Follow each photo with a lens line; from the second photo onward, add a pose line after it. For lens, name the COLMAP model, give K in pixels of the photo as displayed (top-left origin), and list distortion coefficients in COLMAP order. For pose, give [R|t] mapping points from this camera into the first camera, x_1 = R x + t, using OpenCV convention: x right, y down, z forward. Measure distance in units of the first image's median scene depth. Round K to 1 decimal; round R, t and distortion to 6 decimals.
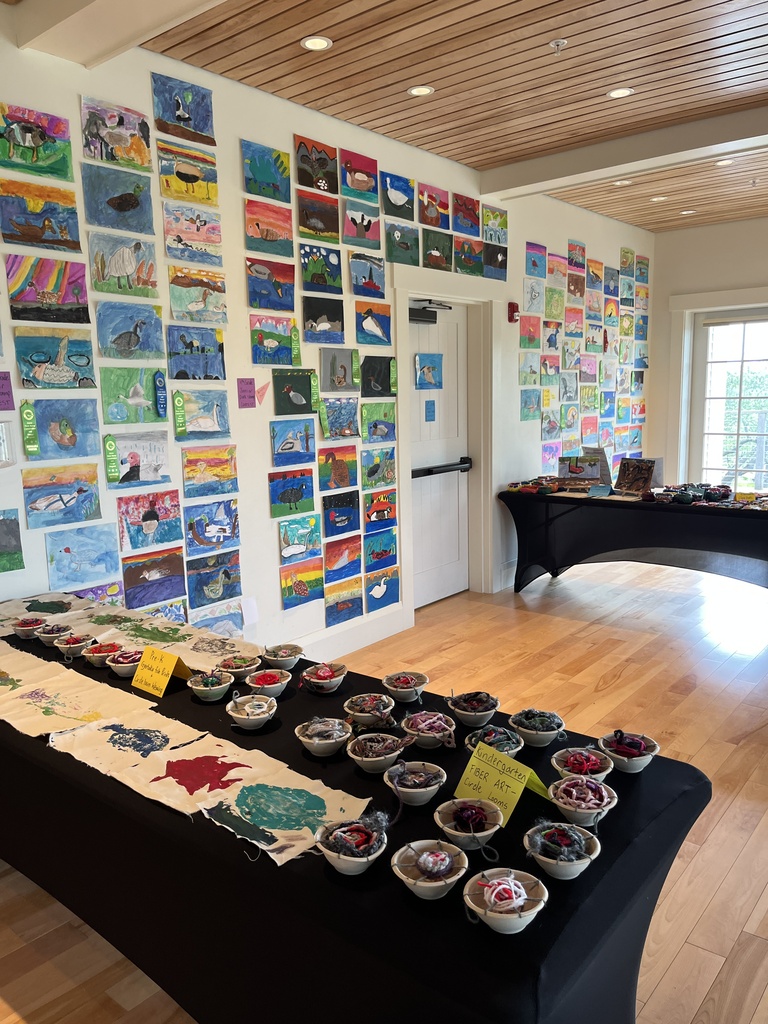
lens RADIAL K [[777.2, 0, 375.9], [0, 777.2, 512.1], [0, 0, 1]] dist [0.064109, -0.065976]
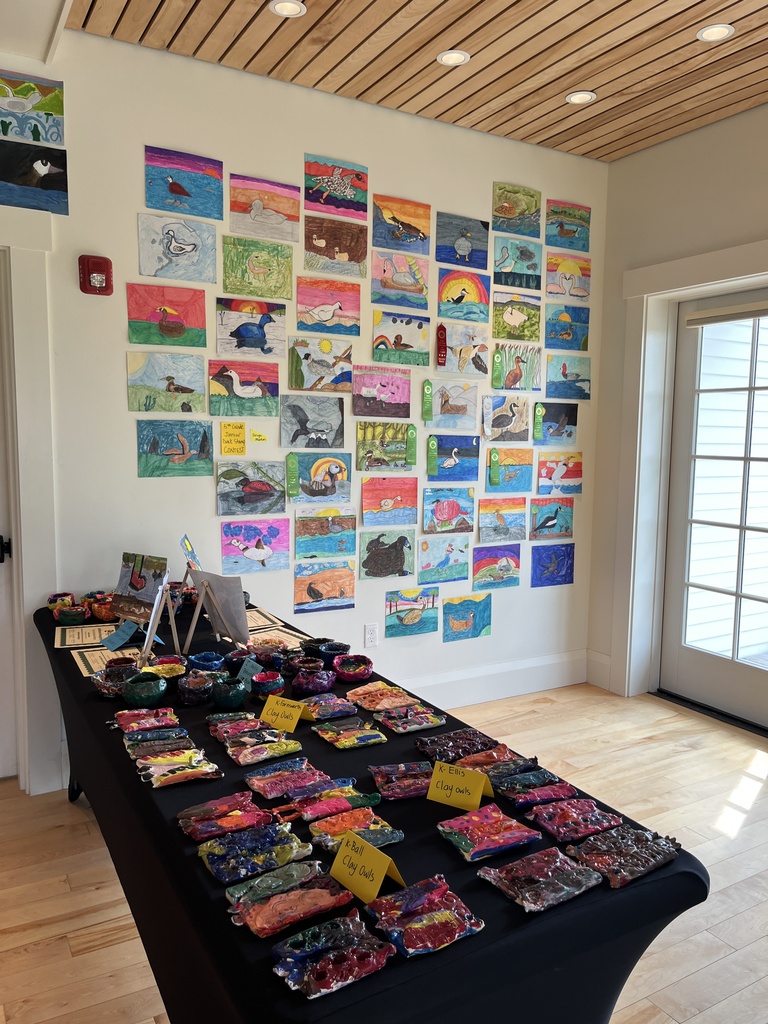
lens RADIAL K [[777.2, 0, 388.7], [0, 777.2, 514.9], [0, 0, 1]] dist [0.064109, -0.065976]
pose [[0.936658, 0.076563, -0.341776, 0.480000], [-0.092271, 0.995284, -0.029917, -0.081130], [0.337874, 0.059558, 0.939305, 0.491818]]
